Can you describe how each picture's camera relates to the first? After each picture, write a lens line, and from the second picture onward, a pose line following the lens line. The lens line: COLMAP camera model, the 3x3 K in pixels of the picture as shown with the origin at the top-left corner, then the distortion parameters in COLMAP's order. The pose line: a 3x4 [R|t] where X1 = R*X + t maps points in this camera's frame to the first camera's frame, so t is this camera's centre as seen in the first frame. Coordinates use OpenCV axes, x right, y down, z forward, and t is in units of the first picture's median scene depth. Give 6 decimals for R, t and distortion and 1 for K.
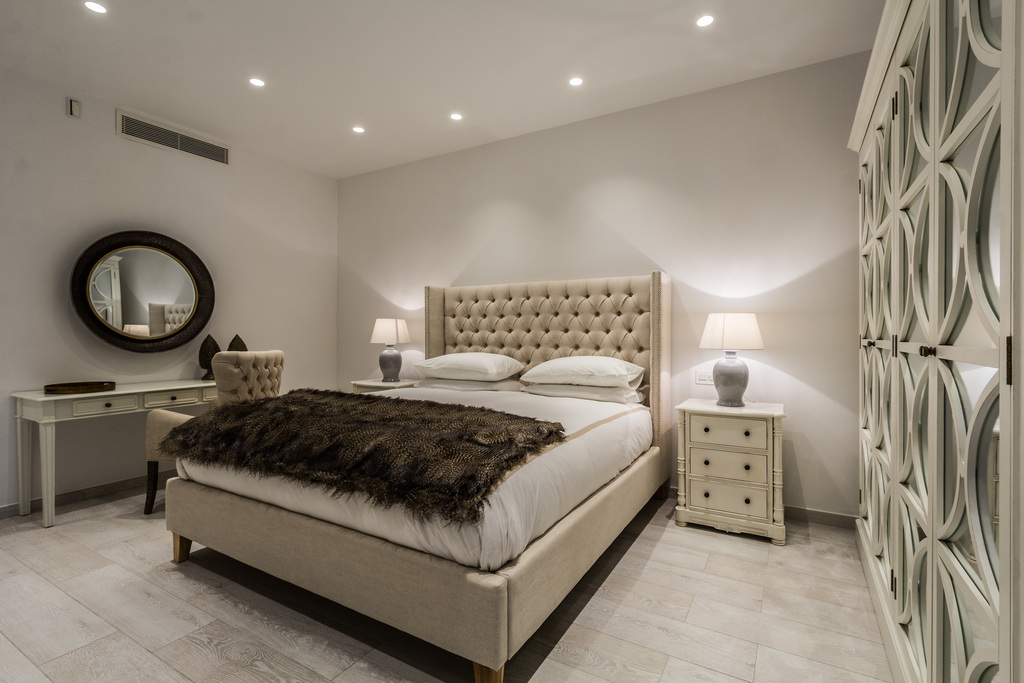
lens RADIAL K [[472.4, 0, 505.2], [0, 472.4, 331.6], [0, 0, 1]] dist [0.013425, -0.001115]
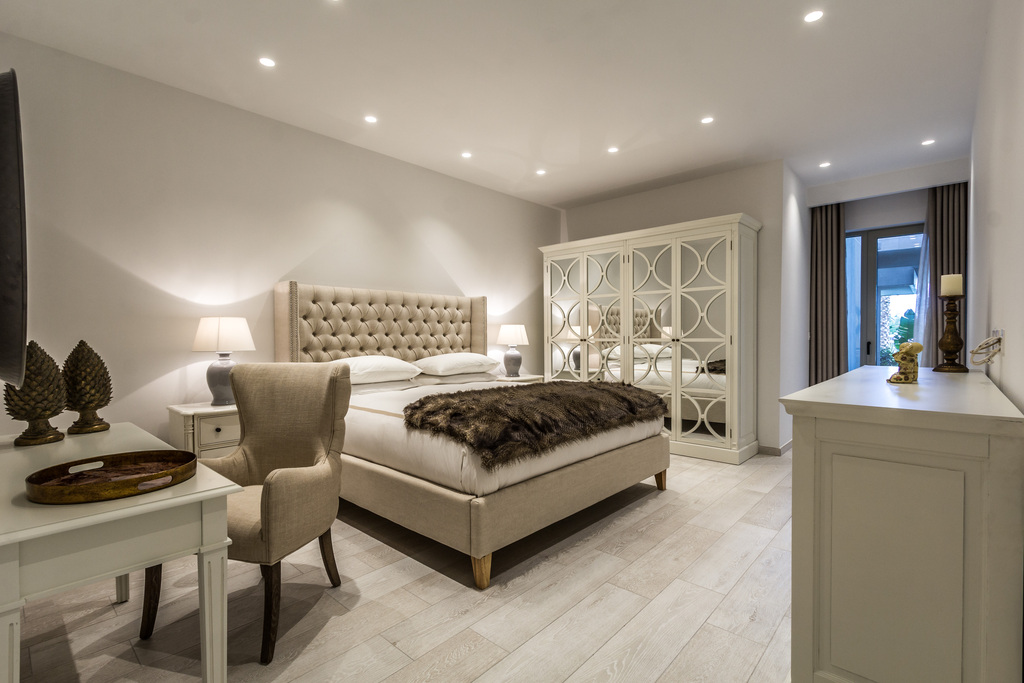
lens RADIAL K [[472.4, 0, 512.7], [0, 472.4, 342.2], [0, 0, 1]] dist [0.013425, -0.001115]
pose [[0.194597, -0.013143, 0.980795, -0.828771], [-0.005667, 0.999878, 0.014524, -0.001198], [-0.980867, -0.008385, 0.194499, 0.409991]]
